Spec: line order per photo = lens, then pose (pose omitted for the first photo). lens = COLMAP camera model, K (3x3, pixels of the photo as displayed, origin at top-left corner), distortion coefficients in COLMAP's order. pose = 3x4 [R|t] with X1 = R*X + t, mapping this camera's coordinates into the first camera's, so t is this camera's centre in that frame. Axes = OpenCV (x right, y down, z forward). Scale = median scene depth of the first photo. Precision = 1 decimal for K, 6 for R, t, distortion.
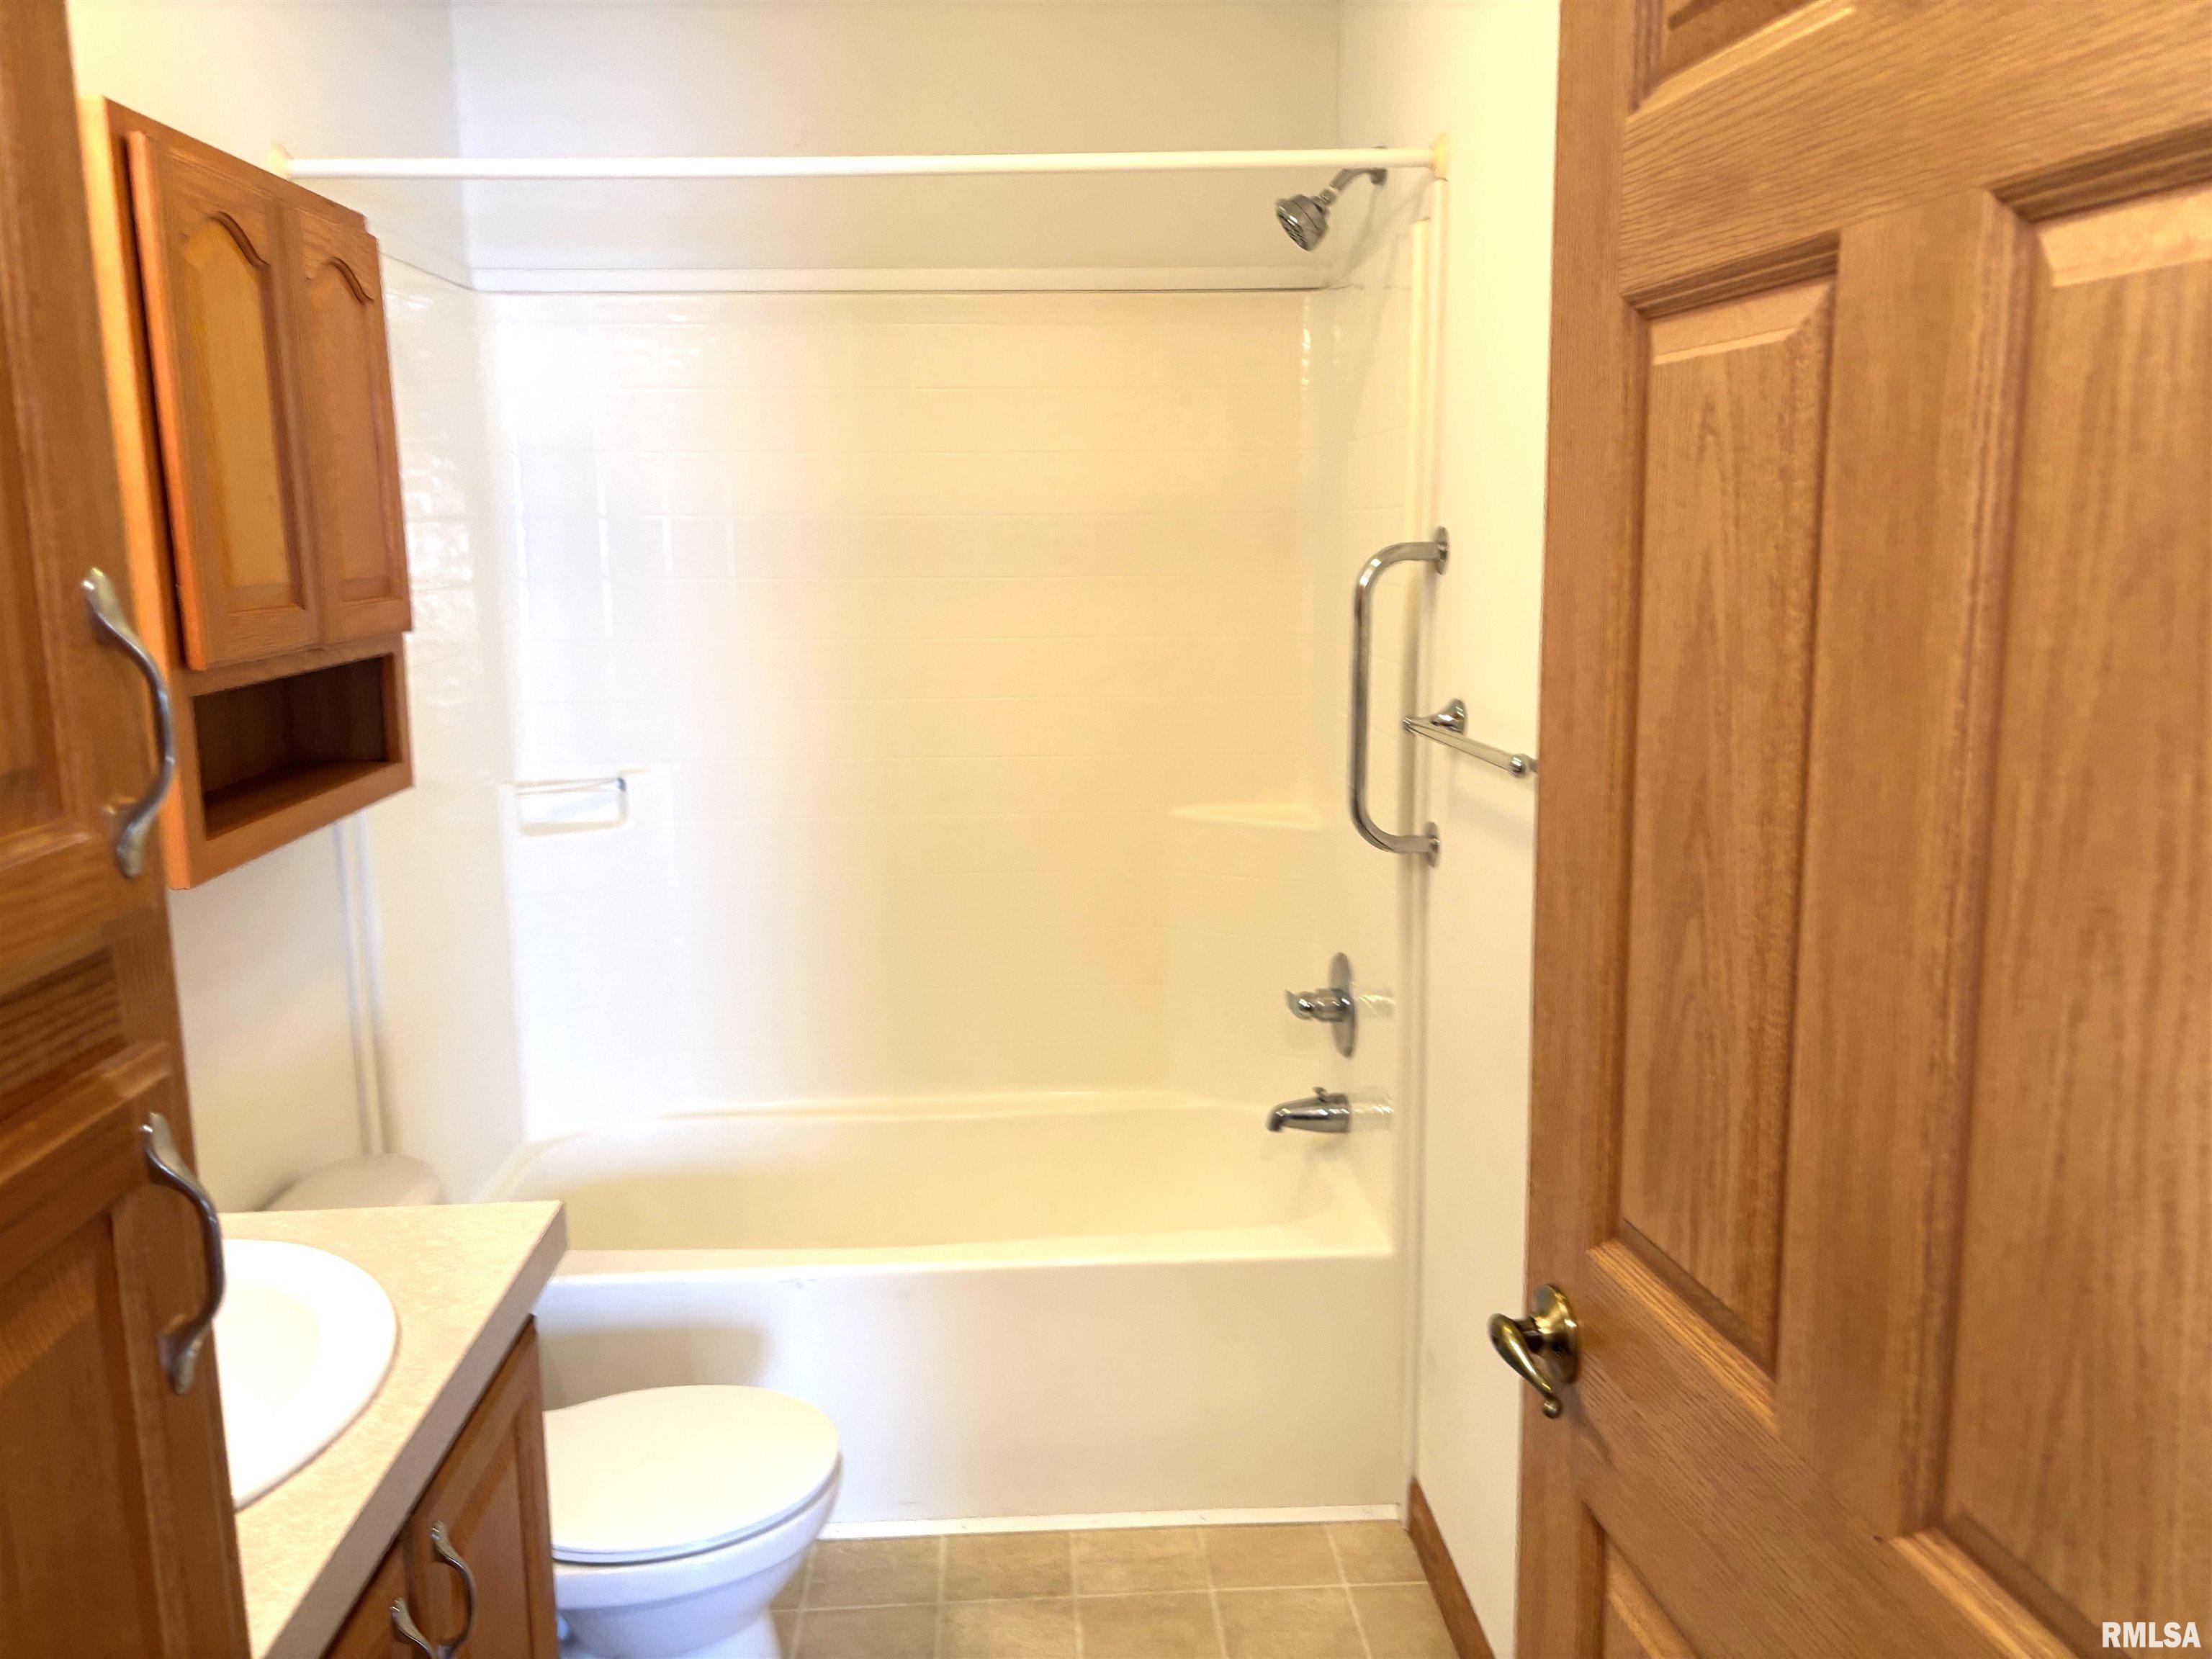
lens RADIAL K [[1667.8, 0, 1101.0], [0, 1667.8, 809.5], [0, 0, 1]] dist [0.054911, -0.053723]
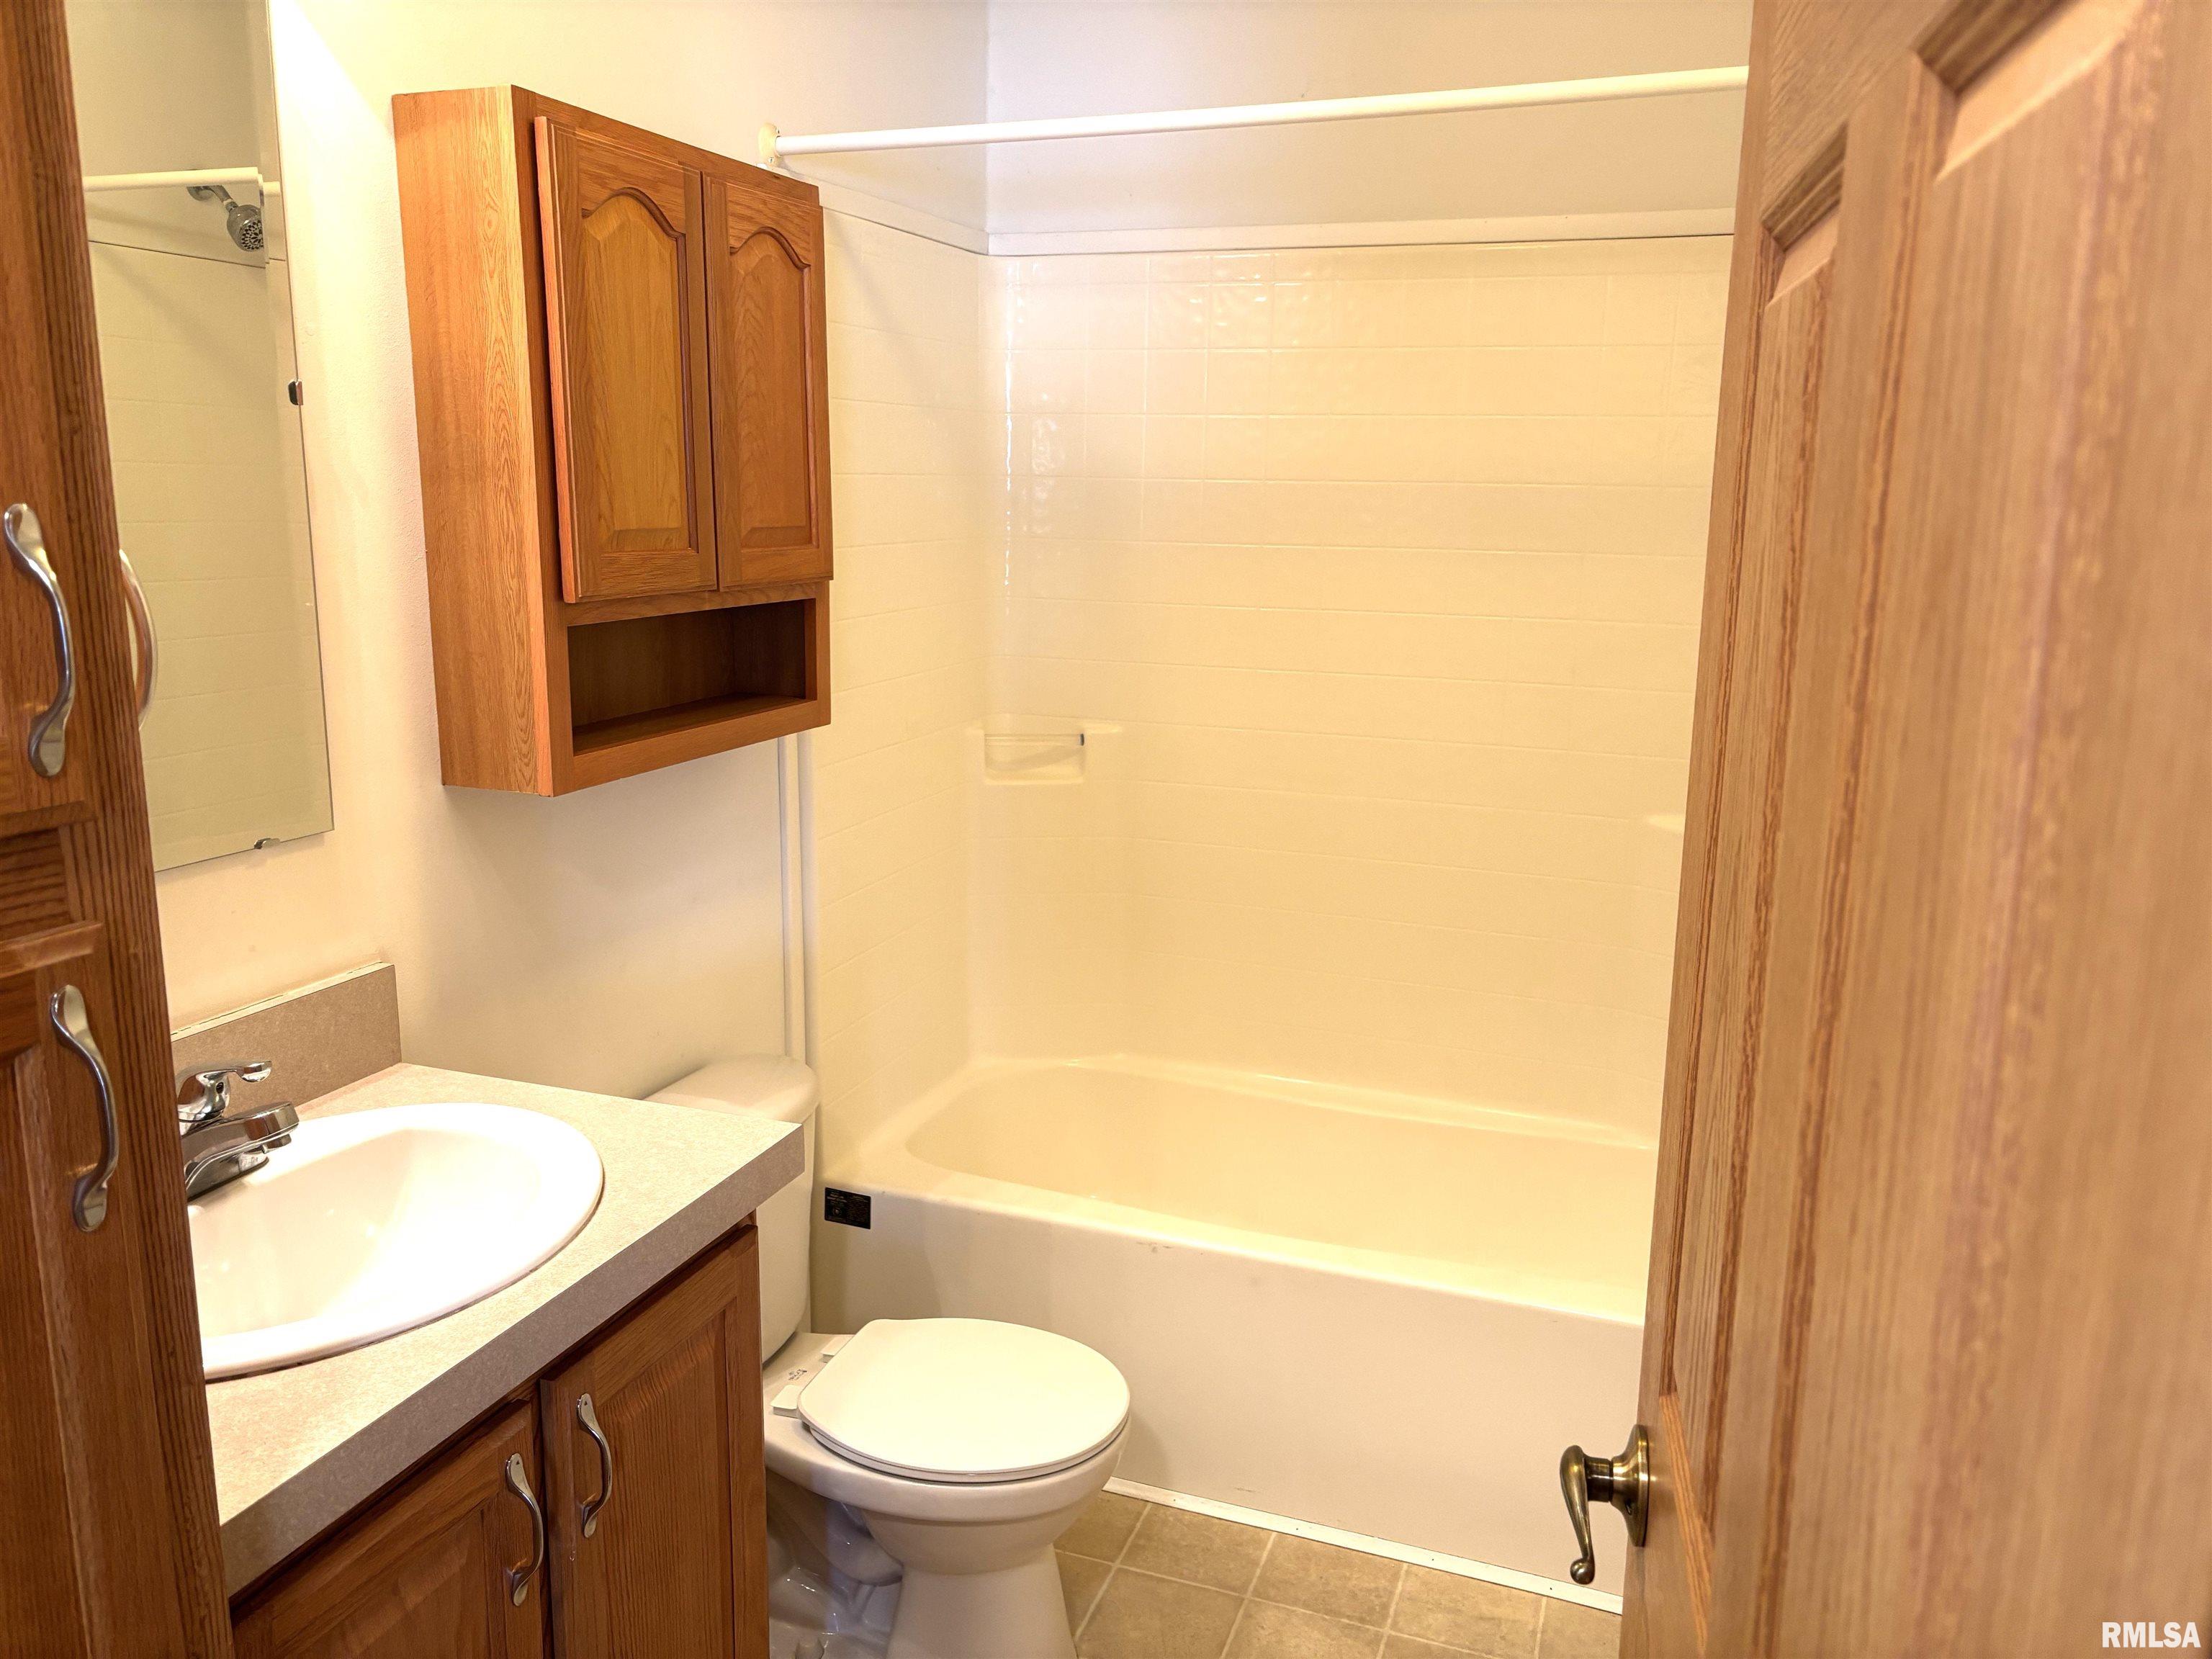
lens RADIAL K [[1684.2, 0, 1104.6], [0, 1684.2, 839.6], [0, 0, 1]] dist [0.027561, -0.001154]
pose [[0.919202, 0.107290, -0.378889, 0.194491], [-0.093460, 0.994116, 0.054766, -0.017596], [0.382536, -0.014930, 0.923820, 0.078713]]
